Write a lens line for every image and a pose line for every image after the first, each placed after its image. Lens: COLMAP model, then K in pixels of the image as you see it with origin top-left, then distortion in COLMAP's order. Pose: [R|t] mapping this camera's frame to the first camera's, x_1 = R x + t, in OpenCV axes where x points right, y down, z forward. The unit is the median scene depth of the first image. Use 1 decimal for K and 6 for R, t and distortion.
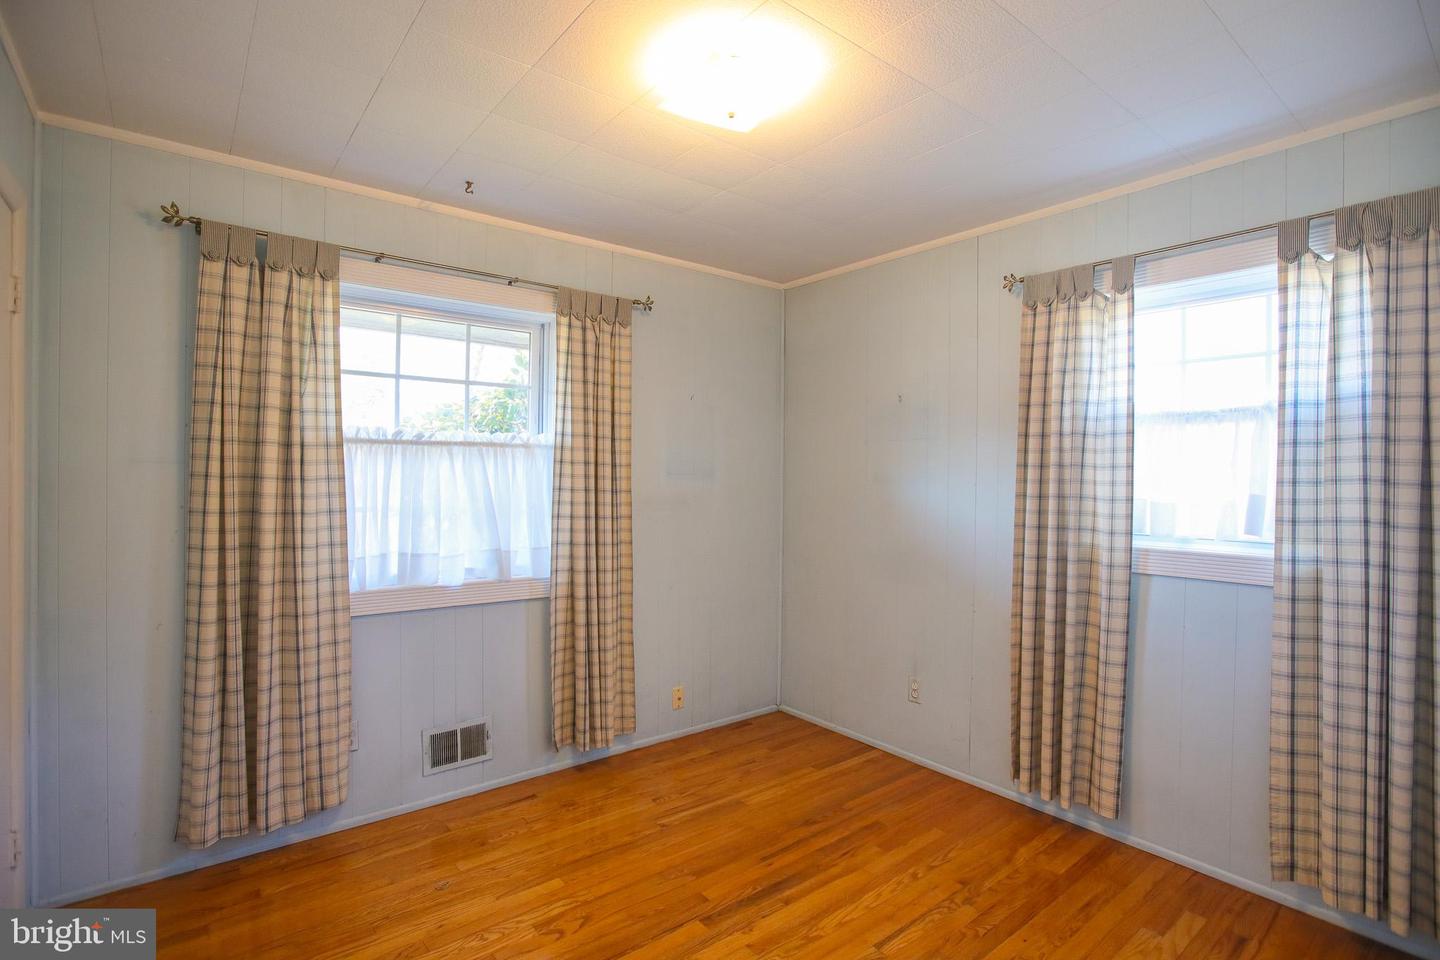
lens RADIAL K [[657.7, 0, 714.4], [0, 657.7, 482.3], [0, 0, 1]] dist [-0.056099, 0.022456]
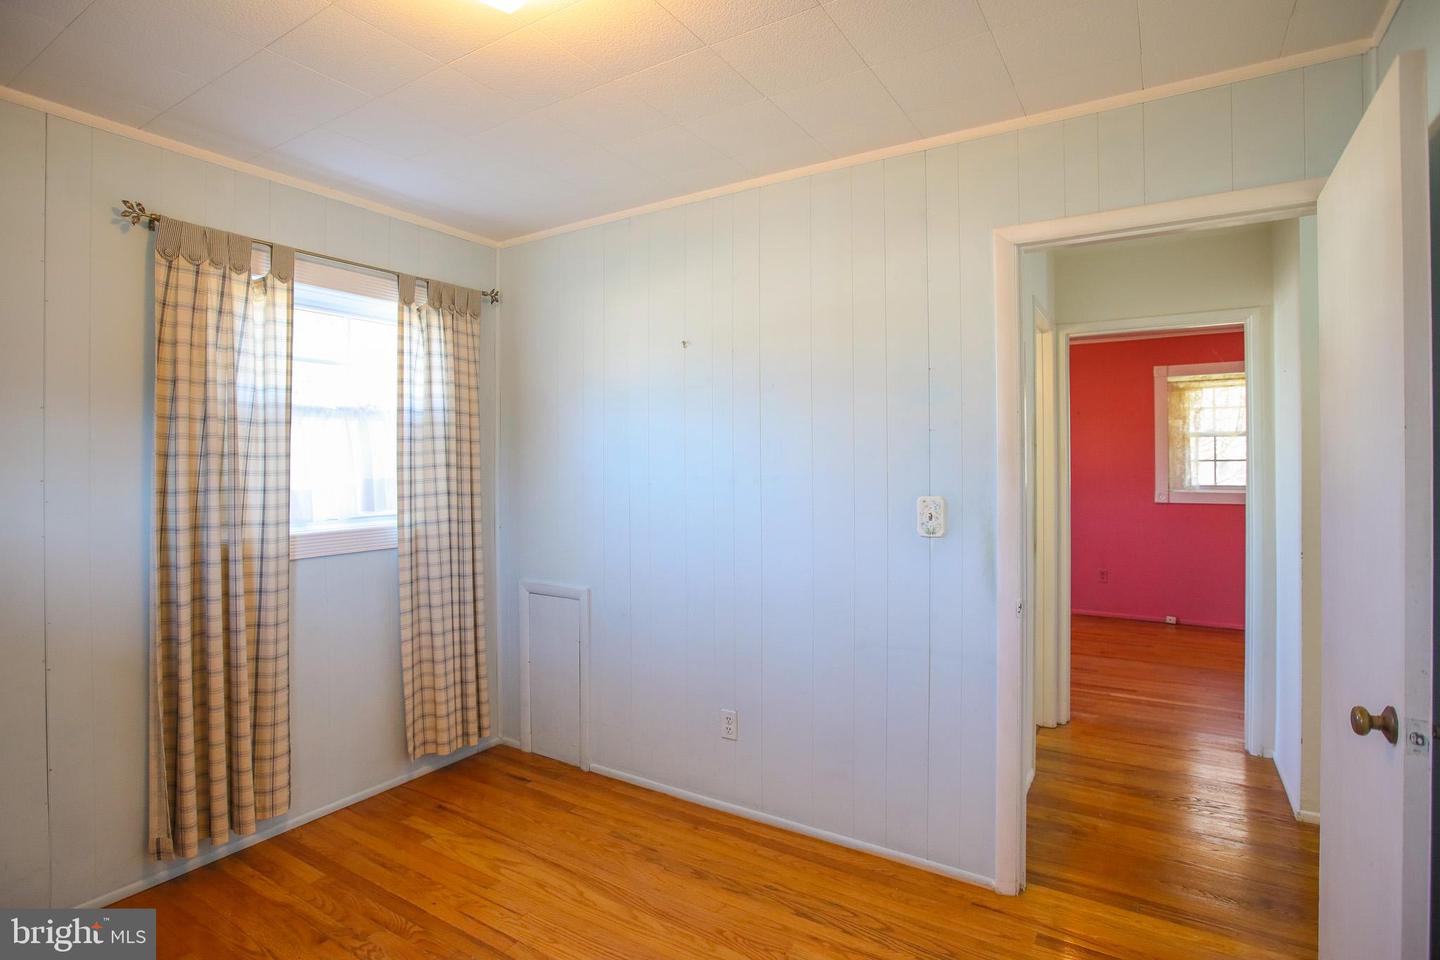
lens RADIAL K [[680.6, 0, 679.0], [0, 680.6, 471.4], [0, 0, 1]] dist [-0.035846, 0.008434]
pose [[-0.243322, -0.018266, 0.969774, -0.605004], [0.018978, 0.999542, 0.023589, -0.015119], [-0.969760, 0.024144, -0.242863, 0.759036]]
